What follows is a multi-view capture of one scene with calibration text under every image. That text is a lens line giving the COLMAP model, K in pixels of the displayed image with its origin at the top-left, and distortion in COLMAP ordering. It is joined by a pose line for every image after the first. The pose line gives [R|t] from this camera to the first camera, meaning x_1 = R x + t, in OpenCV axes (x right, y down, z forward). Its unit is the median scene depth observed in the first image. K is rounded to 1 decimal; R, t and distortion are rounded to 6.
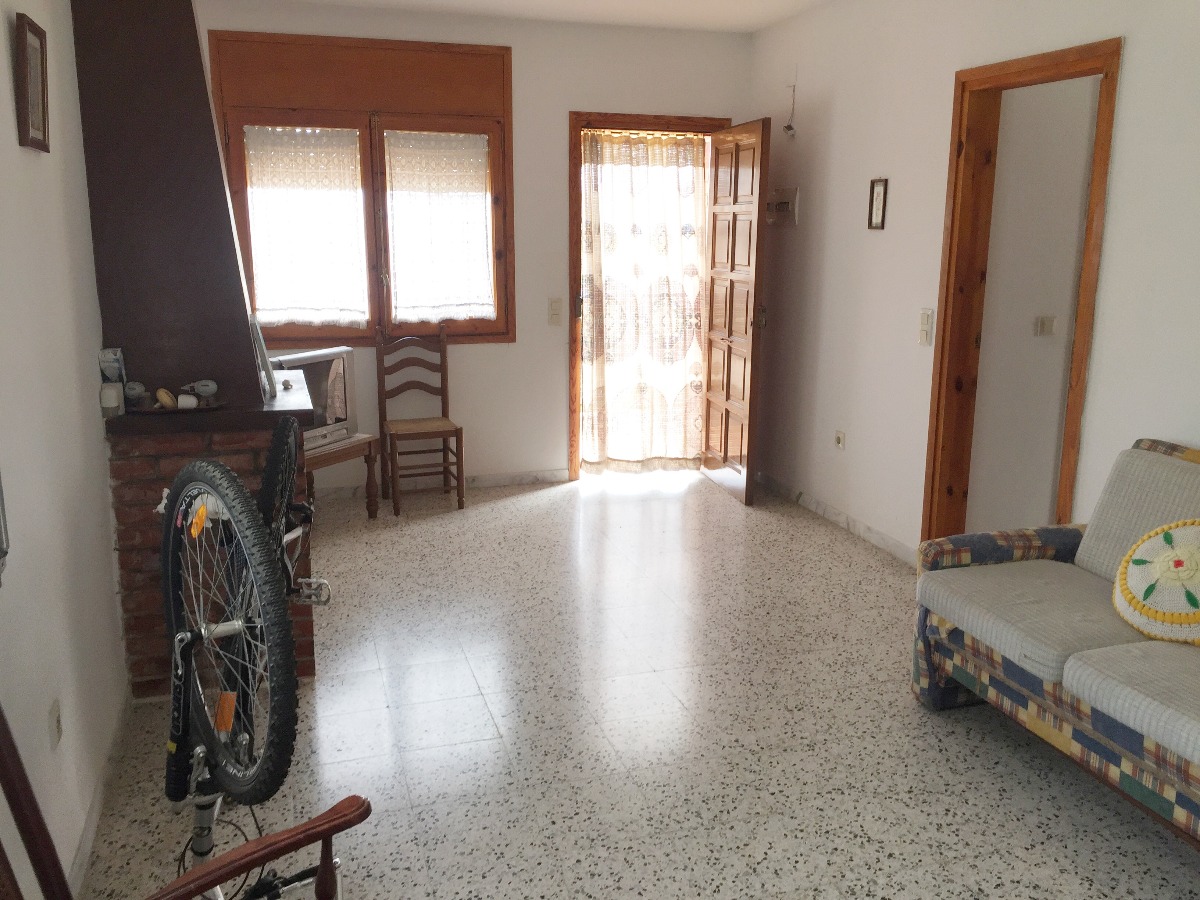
lens RADIAL K [[1023.1, 0, 600.0], [0, 1023.1, 450.0], [0, 0, 1]] dist [0.080472, -0.074610]
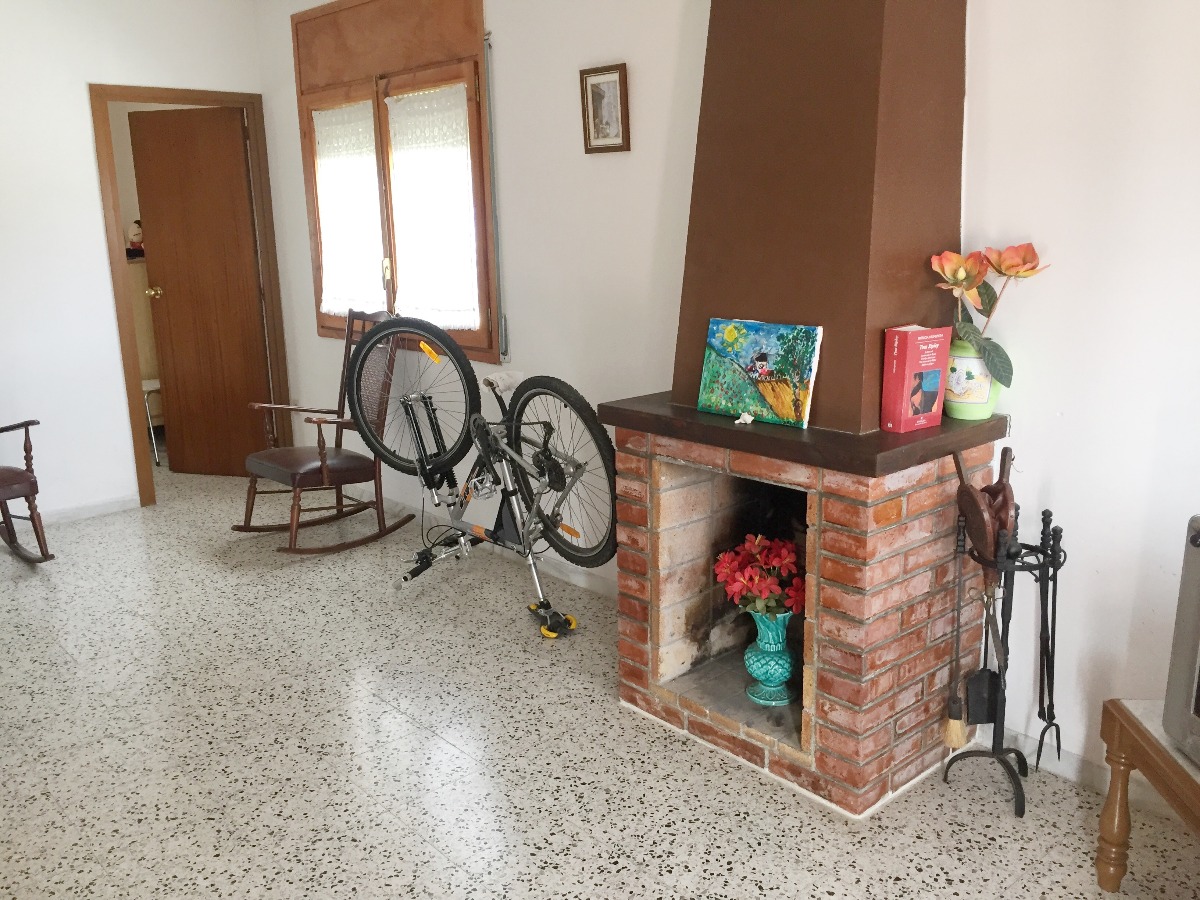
lens RADIAL K [[1023.1, 0, 600.0], [0, 1023.1, 450.0], [0, 0, 1]] dist [0.080472, -0.074610]
pose [[-0.907497, 0.174159, -0.382255, 0.057949], [-0.028127, 0.882766, 0.468971, -0.469968], [0.419117, 0.436341, -0.796208, 2.009283]]
